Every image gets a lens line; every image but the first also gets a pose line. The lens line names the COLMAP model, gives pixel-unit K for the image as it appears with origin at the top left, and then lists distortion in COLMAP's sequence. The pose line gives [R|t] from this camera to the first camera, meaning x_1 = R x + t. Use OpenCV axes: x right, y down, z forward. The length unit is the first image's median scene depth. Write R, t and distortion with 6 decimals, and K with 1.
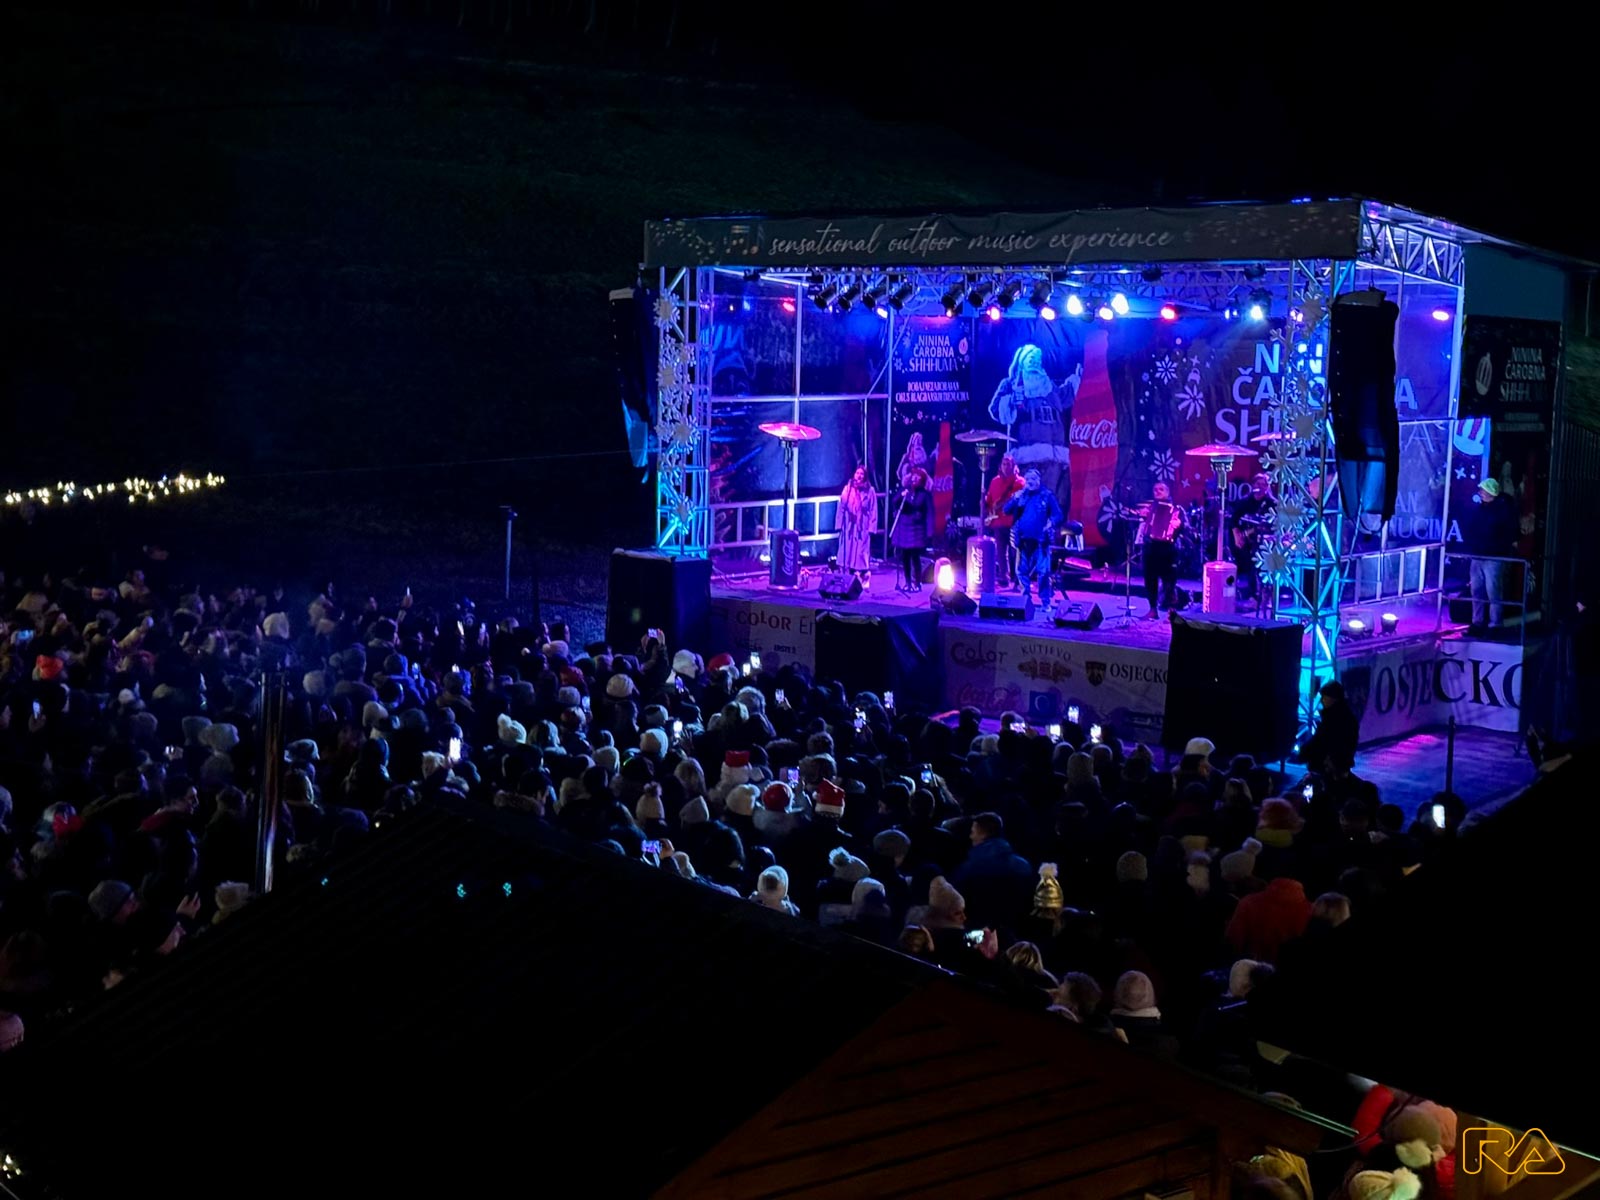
lens RADIAL K [[2236.2, 0, 785.5], [0, 2236.2, 591.4], [0, 0, 1]] dist [0.159762, 0.000000]
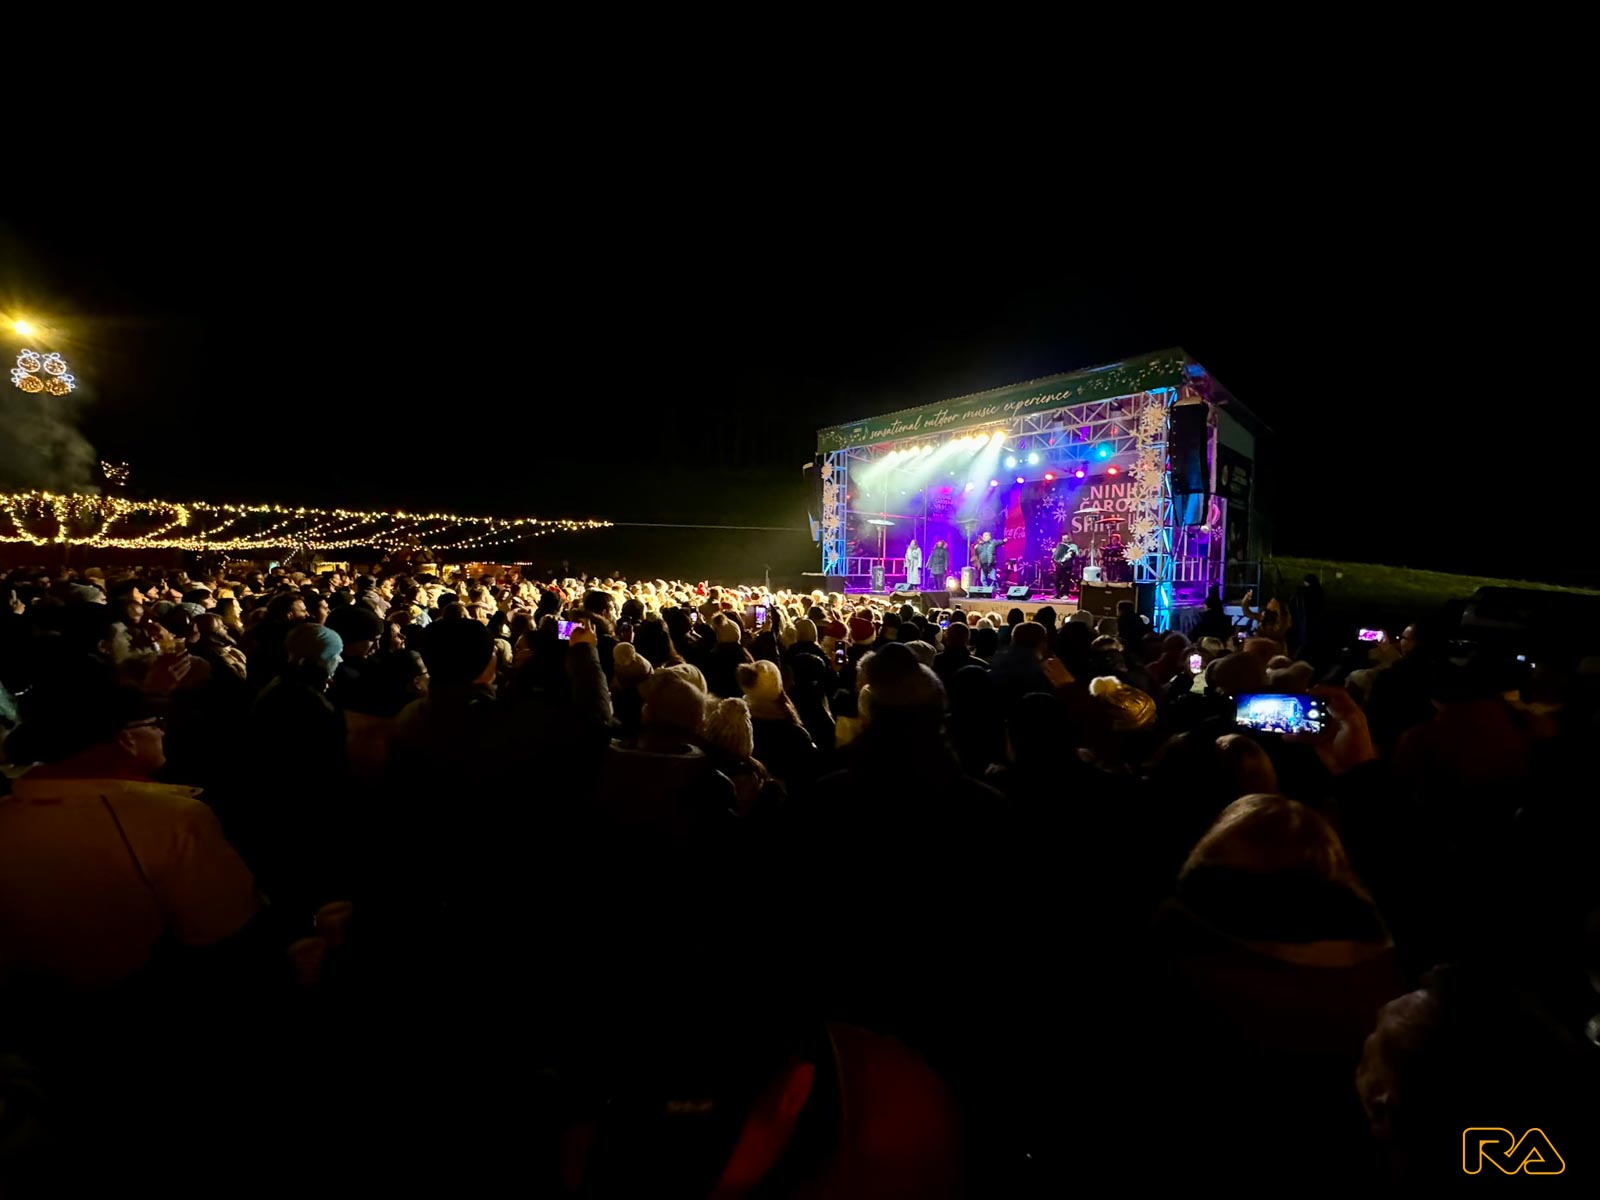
lens RADIAL K [[637.1, 0, 797.2], [0, 637.1, 593.9], [0, 0, 1]] dist [0.002433, 0.000367]
pose [[0.988265, -0.002180, -0.152736, 0.016864], [-0.009893, 0.996885, -0.078242, 0.053031], [0.152431, 0.078835, 0.985165, 0.358438]]
